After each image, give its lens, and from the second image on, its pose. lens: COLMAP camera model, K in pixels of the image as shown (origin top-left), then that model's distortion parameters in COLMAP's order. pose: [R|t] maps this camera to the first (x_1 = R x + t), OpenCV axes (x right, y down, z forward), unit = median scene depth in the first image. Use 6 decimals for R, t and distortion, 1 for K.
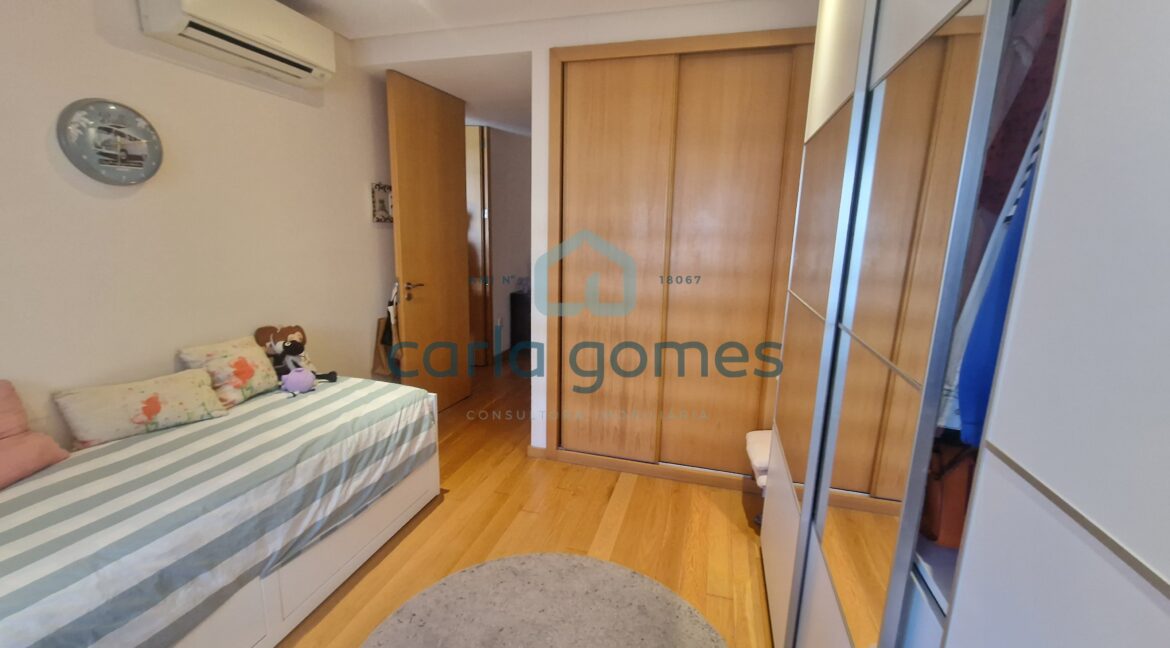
lens RADIAL K [[478.6, 0, 584.9], [0, 478.6, 327.2], [0, 0, 1]] dist [-0.000155, -0.000572]
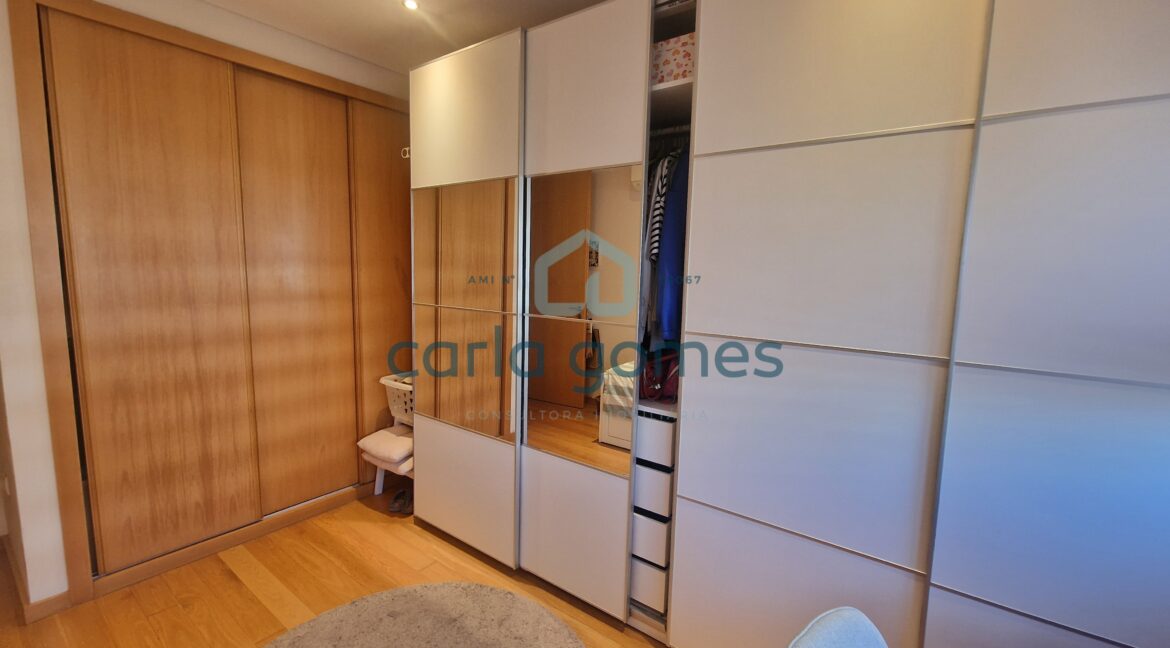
lens RADIAL K [[478.6, 0, 584.9], [0, 478.6, 327.2], [0, 0, 1]] dist [-0.000155, -0.000572]
pose [[0.357472, -0.131980, 0.924551, -0.432317], [0.173647, 0.982094, 0.073055, -0.021336], [-0.917638, 0.134431, 0.373989, 0.097413]]
